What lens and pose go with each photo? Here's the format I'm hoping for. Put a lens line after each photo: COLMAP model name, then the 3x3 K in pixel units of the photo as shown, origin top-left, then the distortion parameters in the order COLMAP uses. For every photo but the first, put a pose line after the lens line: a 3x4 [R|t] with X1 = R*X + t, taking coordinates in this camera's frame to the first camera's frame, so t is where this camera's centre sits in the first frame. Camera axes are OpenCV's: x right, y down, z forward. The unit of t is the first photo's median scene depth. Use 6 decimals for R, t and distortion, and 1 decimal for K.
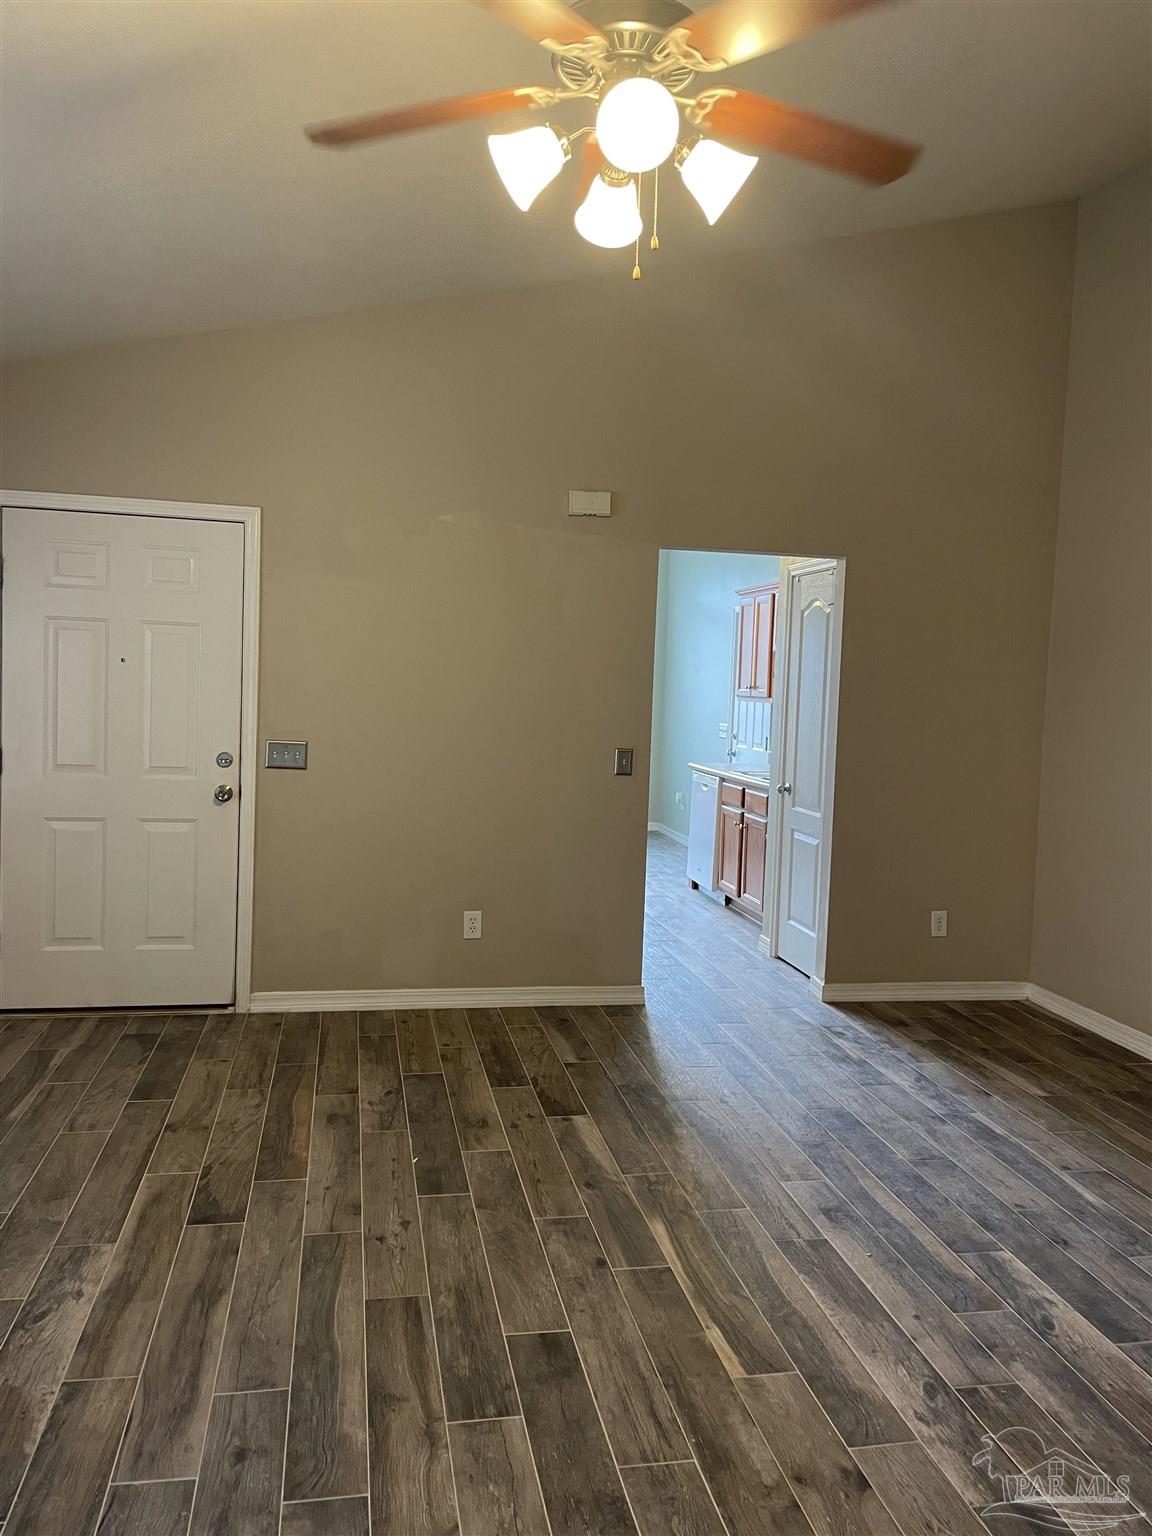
lens RADIAL K [[1164.2, 0, 575.0], [0, 1164.2, 761.1], [0, 0, 1]] dist [0.073579, -0.082170]
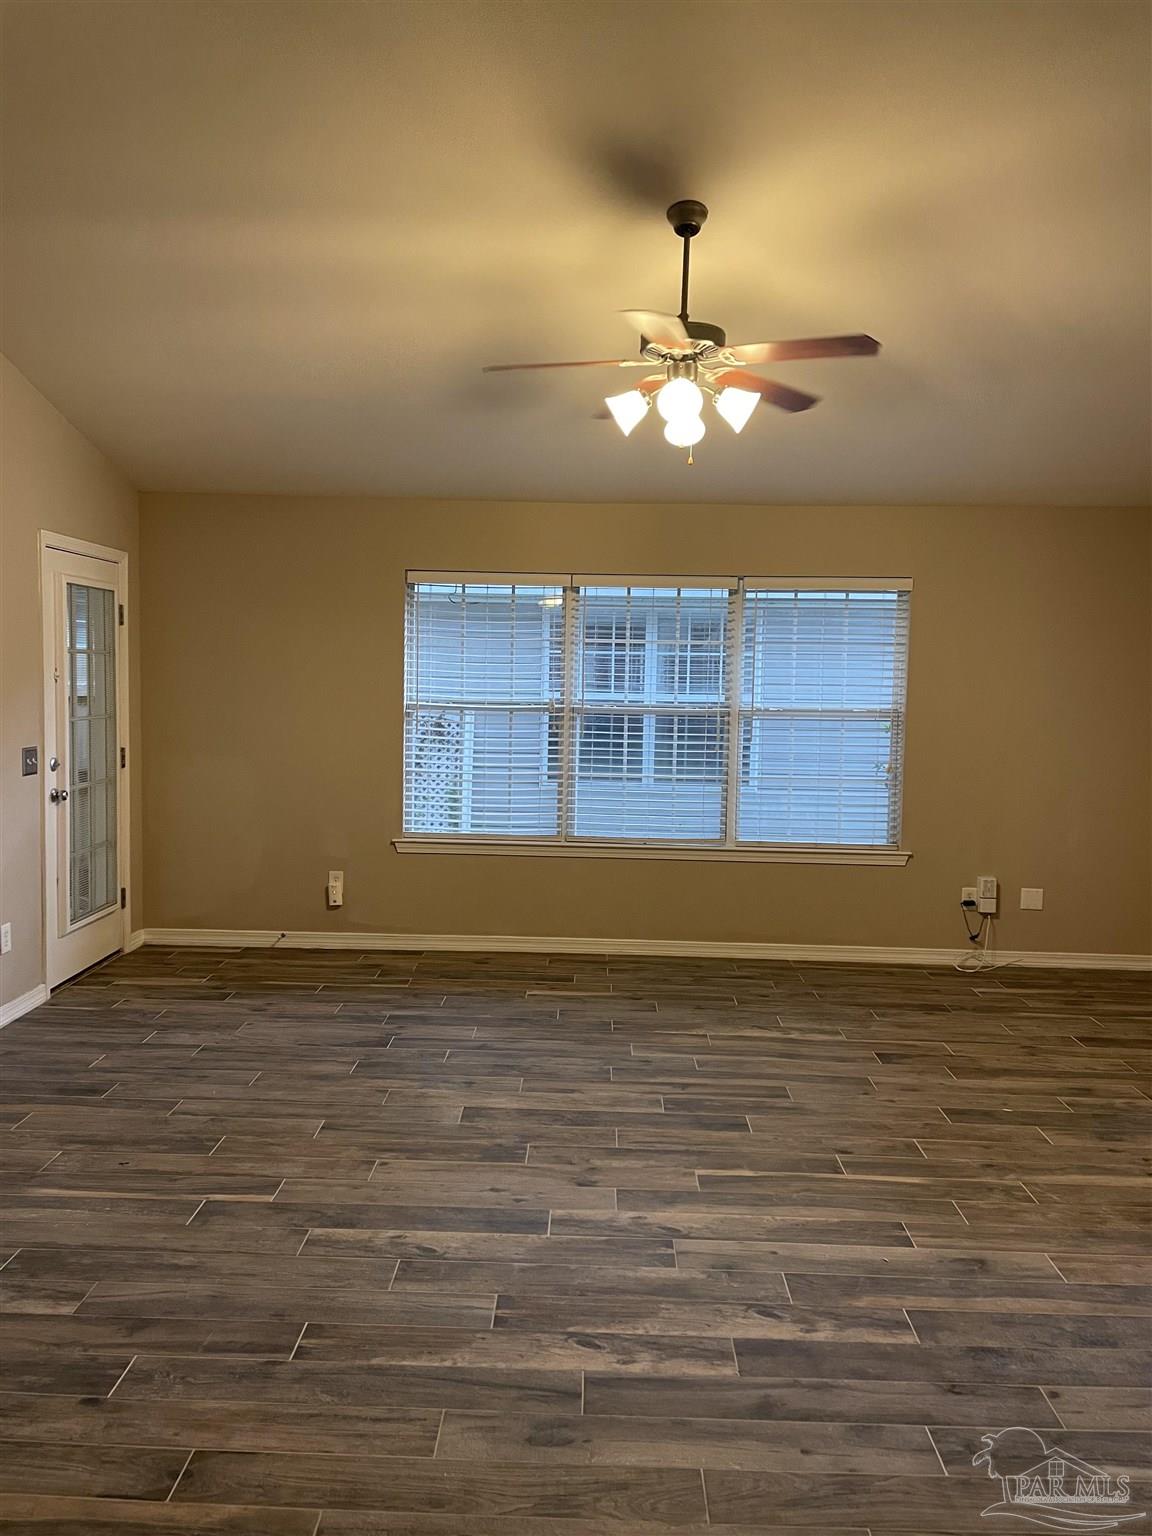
lens RADIAL K [[1164.2, 0, 572.1], [0, 1164.2, 765.1], [0, 0, 1]] dist [0.073579, -0.082170]
pose [[-0.211800, 0.037826, -0.976581, 1.286463], [-0.098049, 0.993387, 0.059741, -0.044120], [0.972382, 0.108406, -0.206690, 0.894015]]
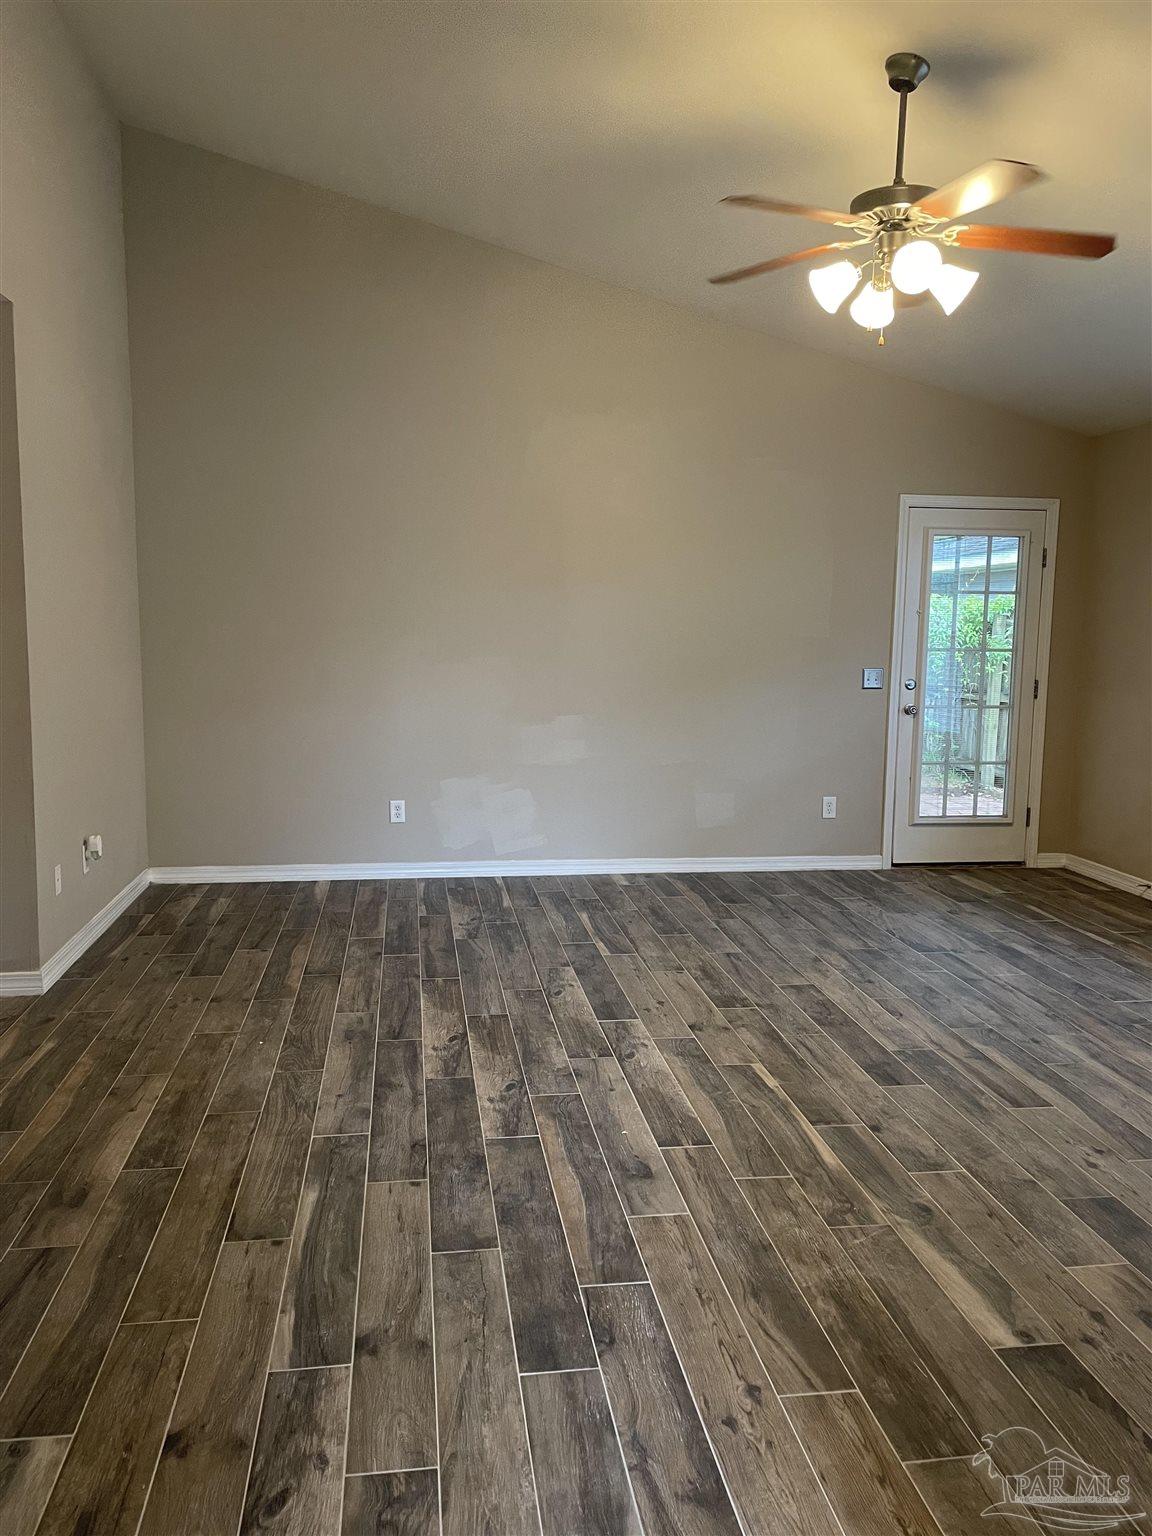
lens RADIAL K [[1164.2, 0, 577.0], [0, 1164.2, 765.4], [0, 0, 1]] dist [0.073579, -0.082170]
pose [[-0.997503, -0.058207, 0.039996, 0.266830], [-0.049612, 0.980583, 0.189725, -0.098945], [-0.050263, 0.187267, -0.981022, 1.954887]]
